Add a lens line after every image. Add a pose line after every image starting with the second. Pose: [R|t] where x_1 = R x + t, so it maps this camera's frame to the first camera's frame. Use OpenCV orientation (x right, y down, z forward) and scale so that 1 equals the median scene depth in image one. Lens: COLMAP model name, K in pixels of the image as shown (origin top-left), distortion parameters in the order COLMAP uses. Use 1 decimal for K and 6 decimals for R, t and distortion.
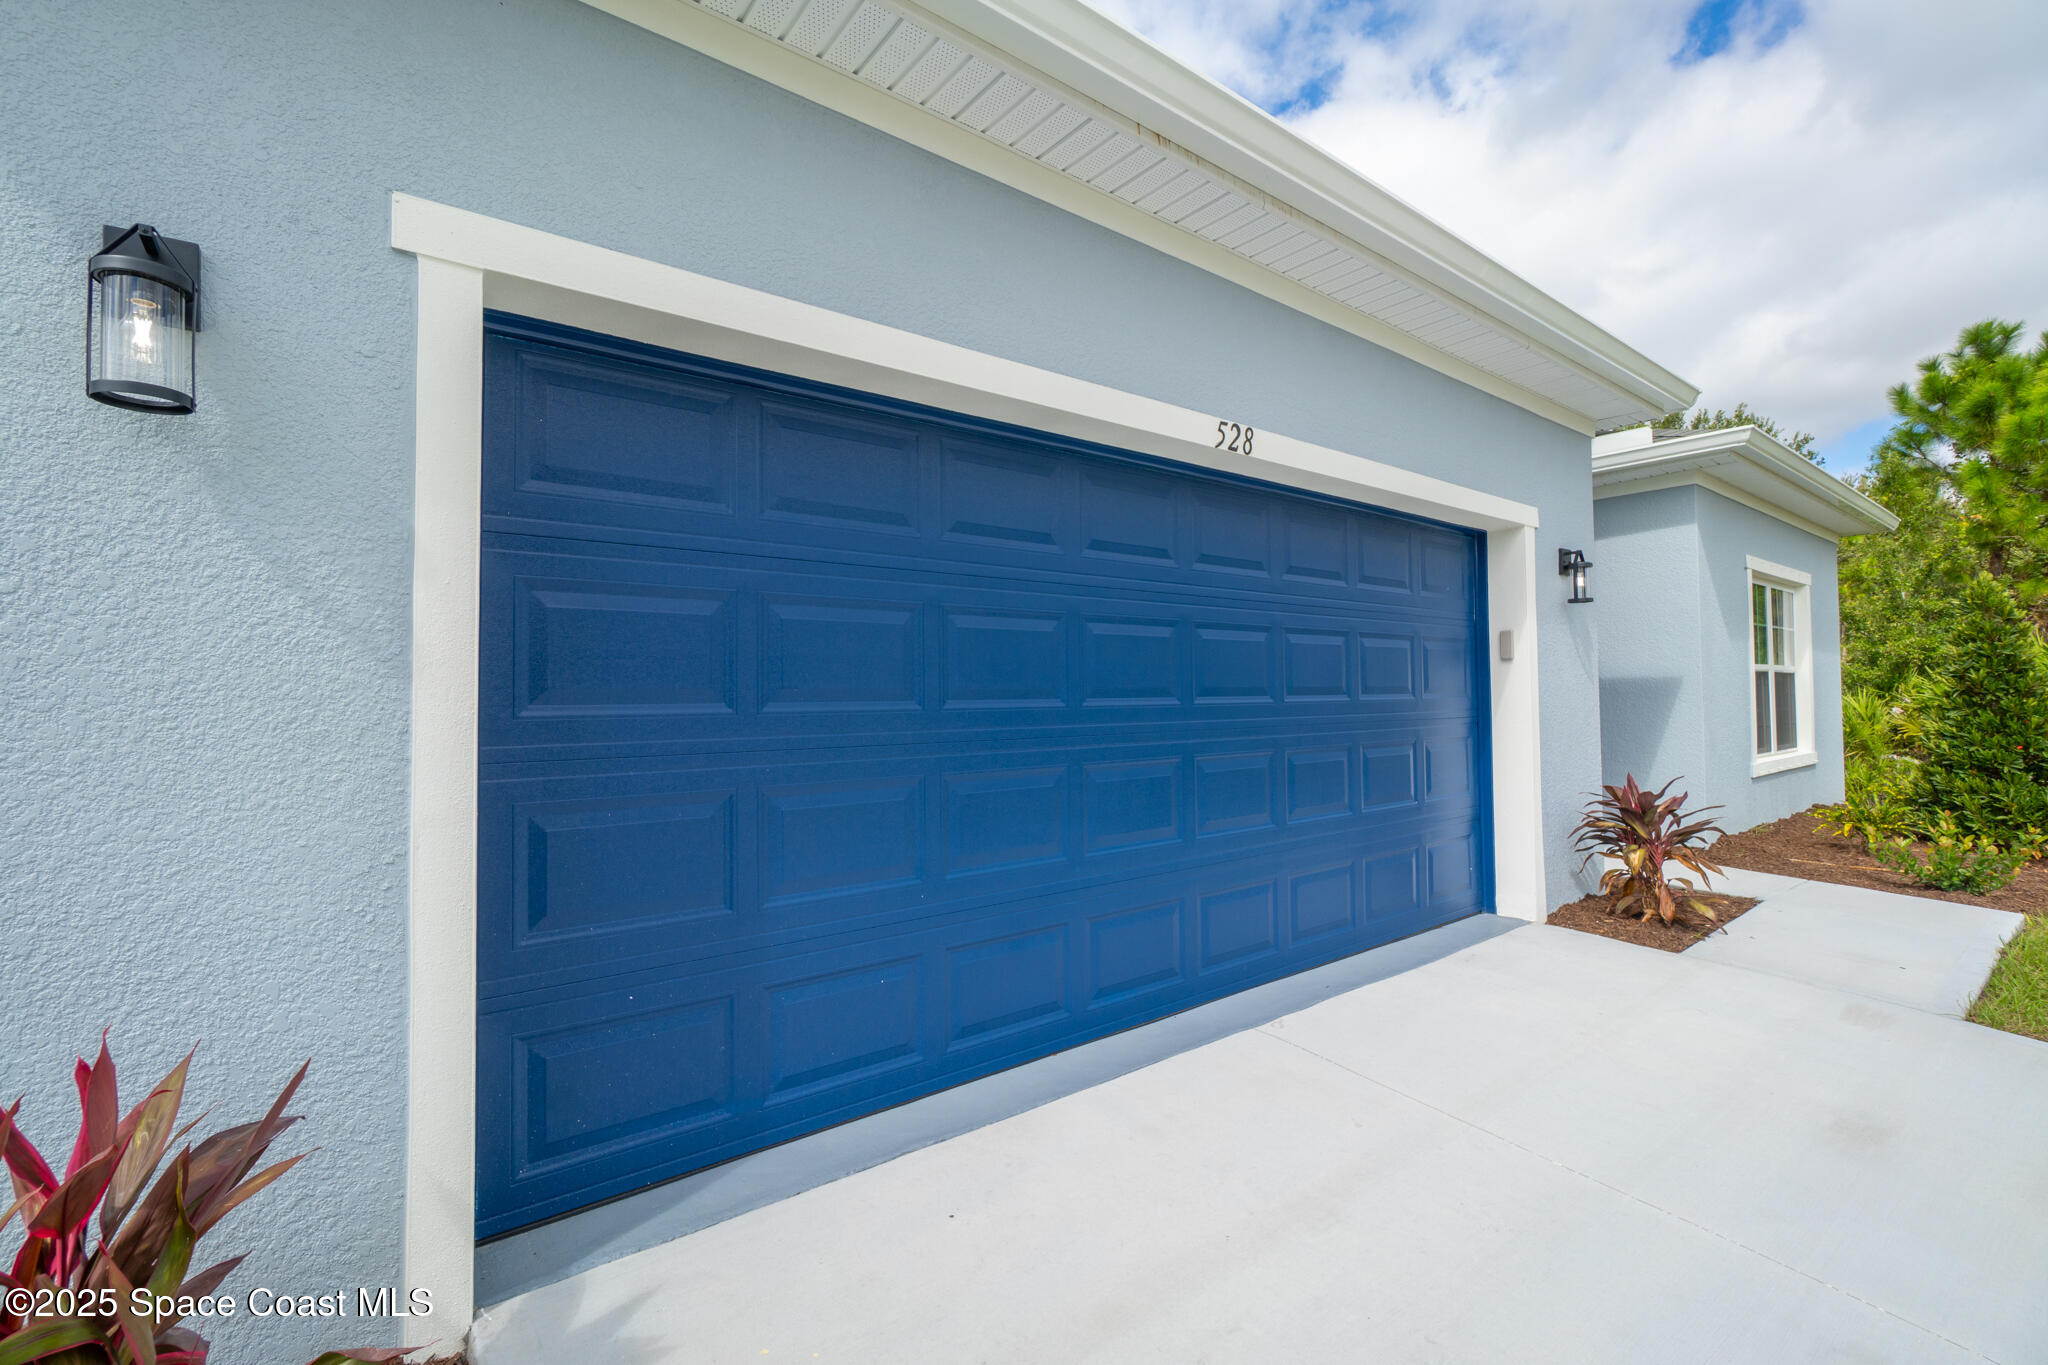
lens RADIAL K [[883.2, 0, 1003.6], [0, 883.2, 672.4], [0, 0, 1]] dist [-0.001441, 0.000364]
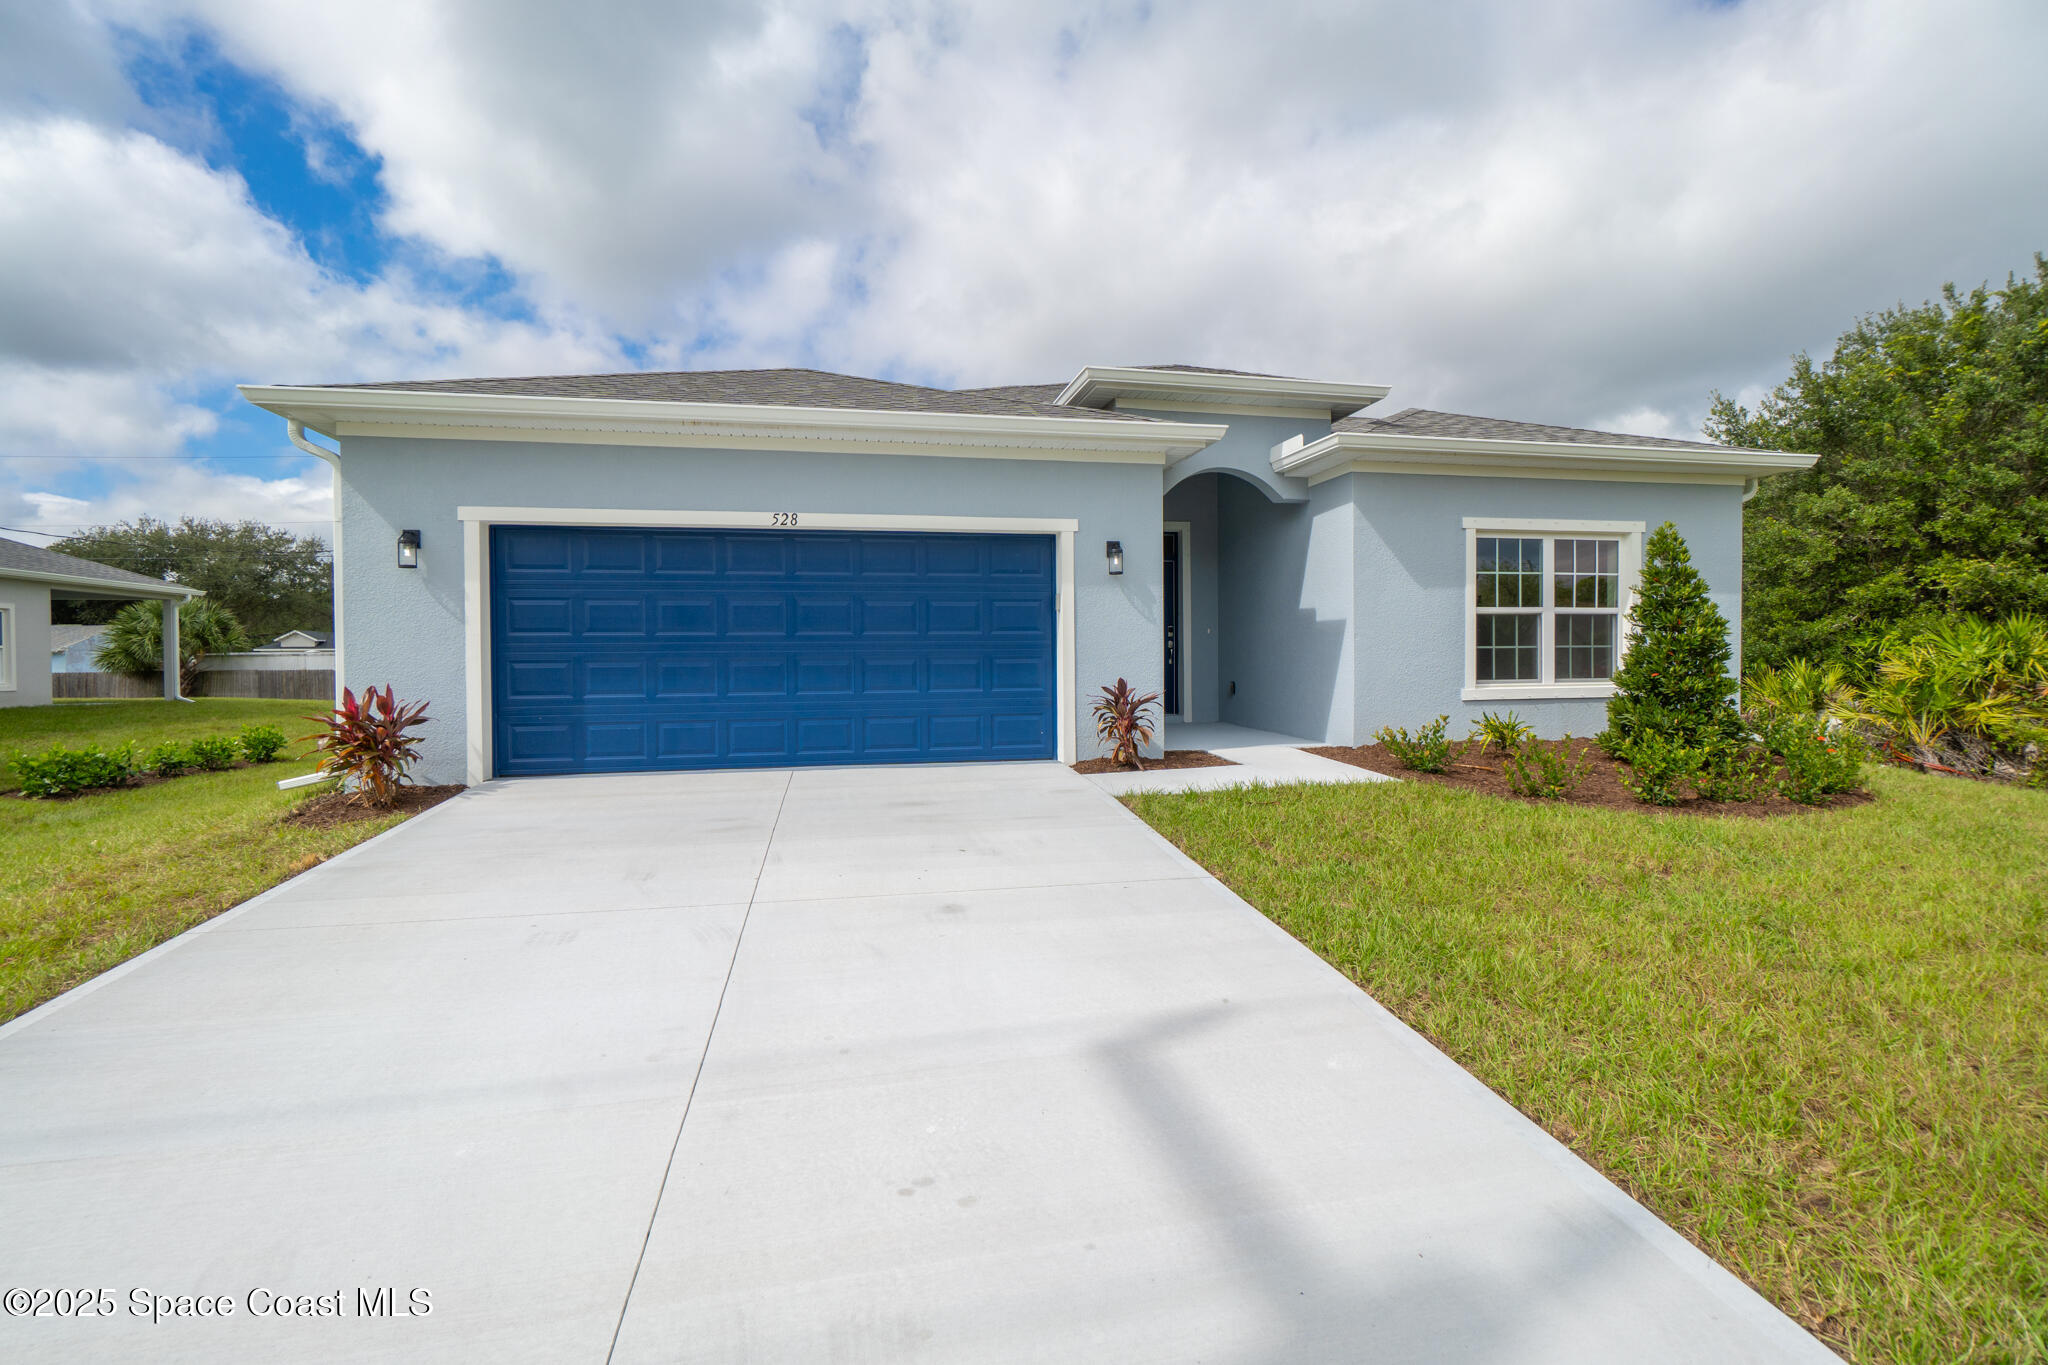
lens RADIAL K [[874.8, 0, 1011.1], [0, 874.8, 671.2], [0, 0, 1]] dist [-0.002068, -0.000232]
pose [[0.896772, 0.010655, -0.442364, 1.750488], [0.011555, 0.998805, 0.047483, 0.030650], [0.442342, -0.047693, 0.895578, -0.788238]]
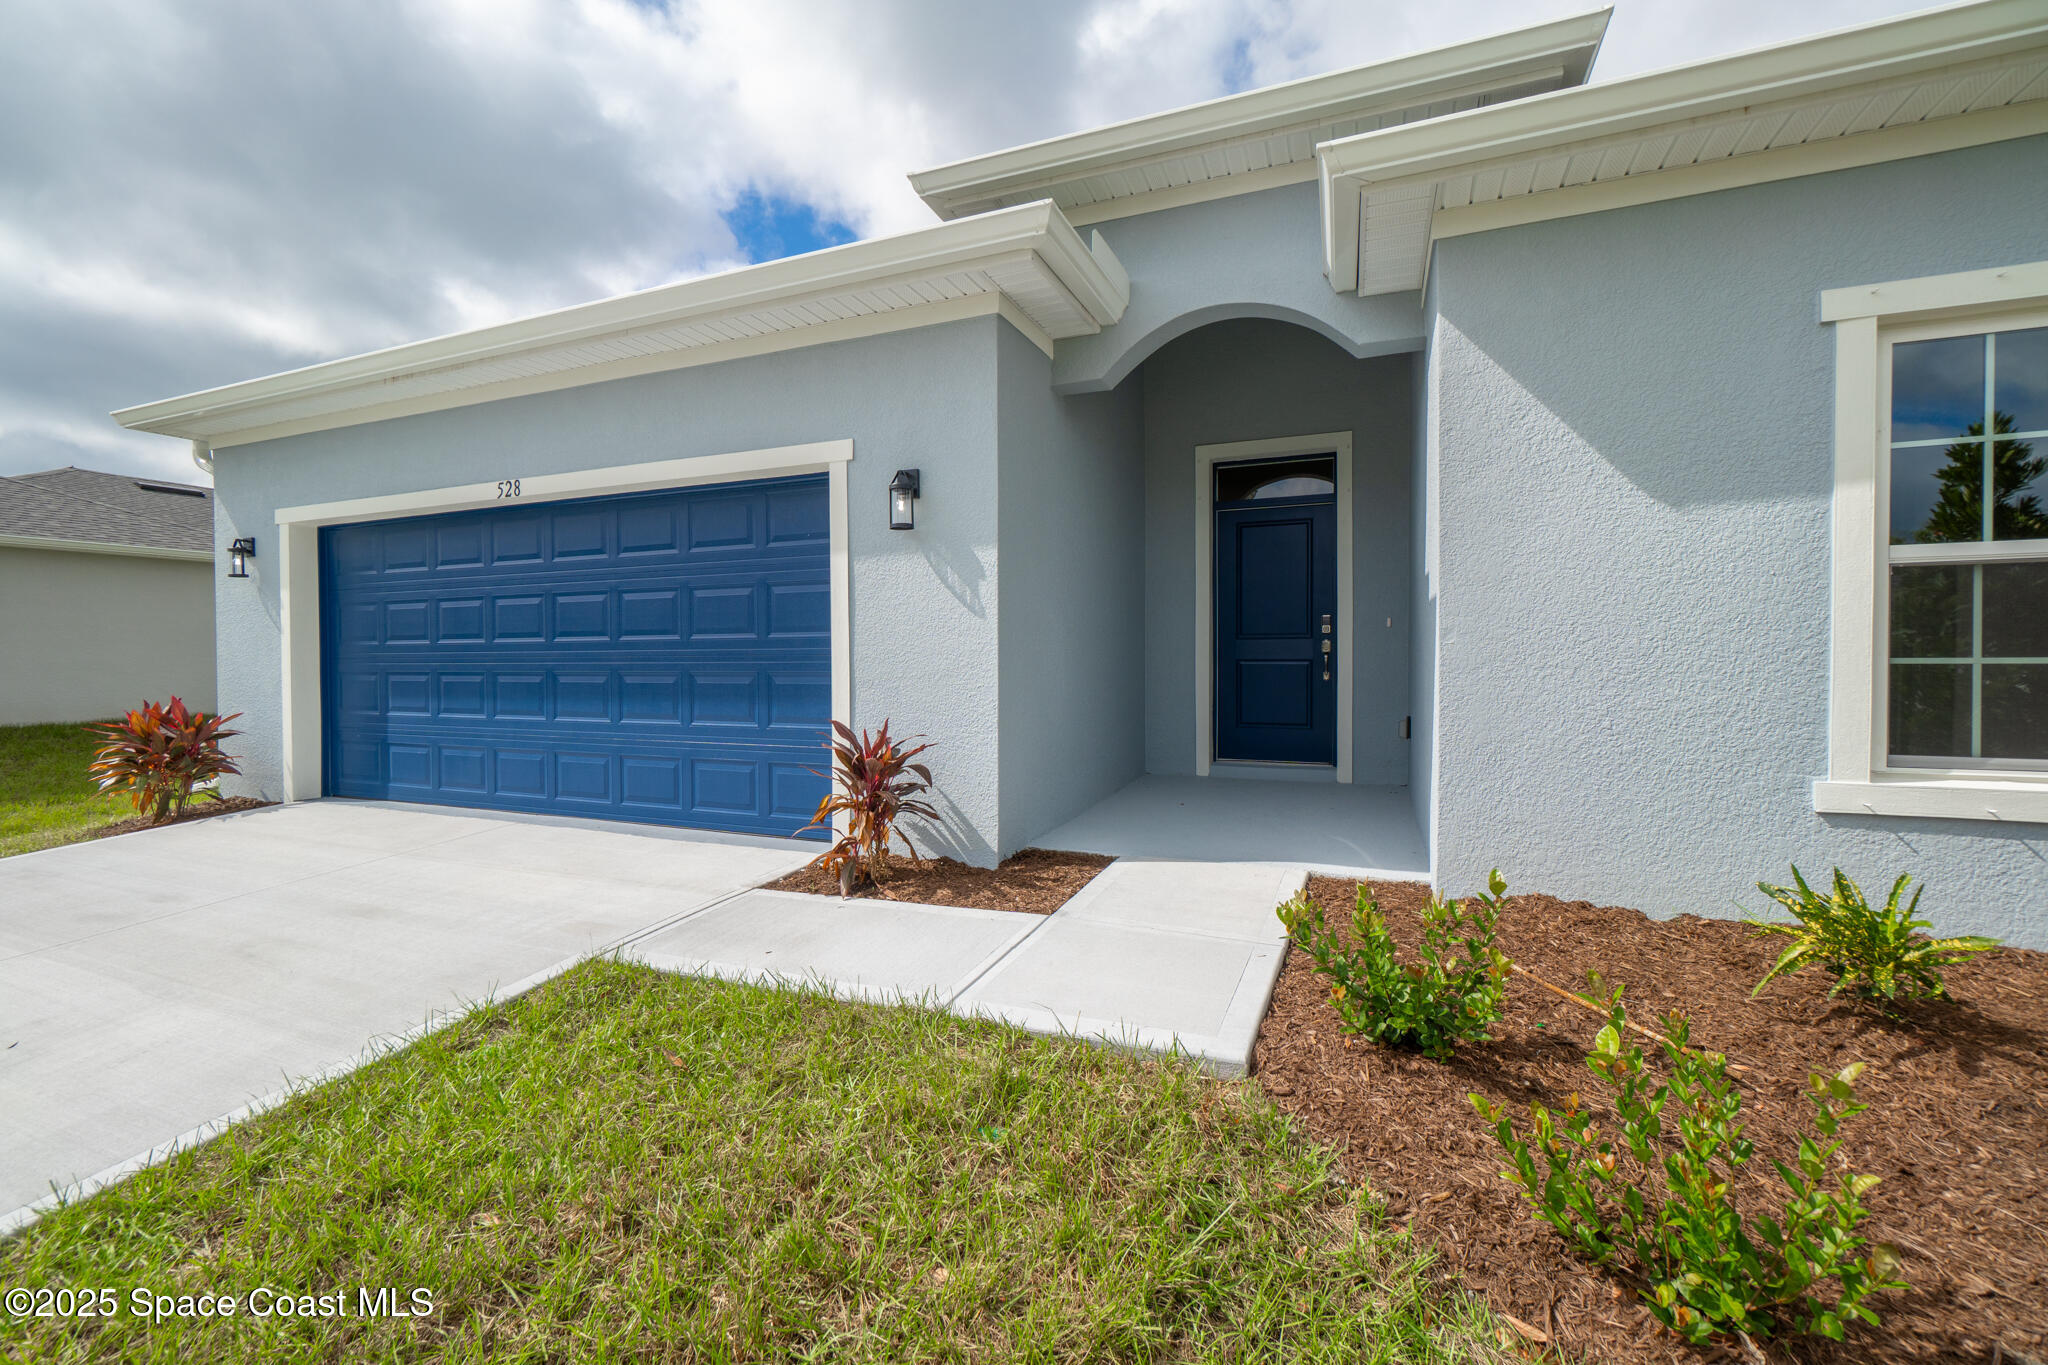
lens RADIAL K [[882.5, 0, 1002.8], [0, 882.5, 671.7], [0, 0, 1]] dist [-0.000801, 0.000888]
pose [[0.497223, 0.024162, -0.867287, 2.179805], [0.027854, 0.998652, 0.043790, 0.044378], [0.867176, -0.045930, 0.495879, 0.926647]]
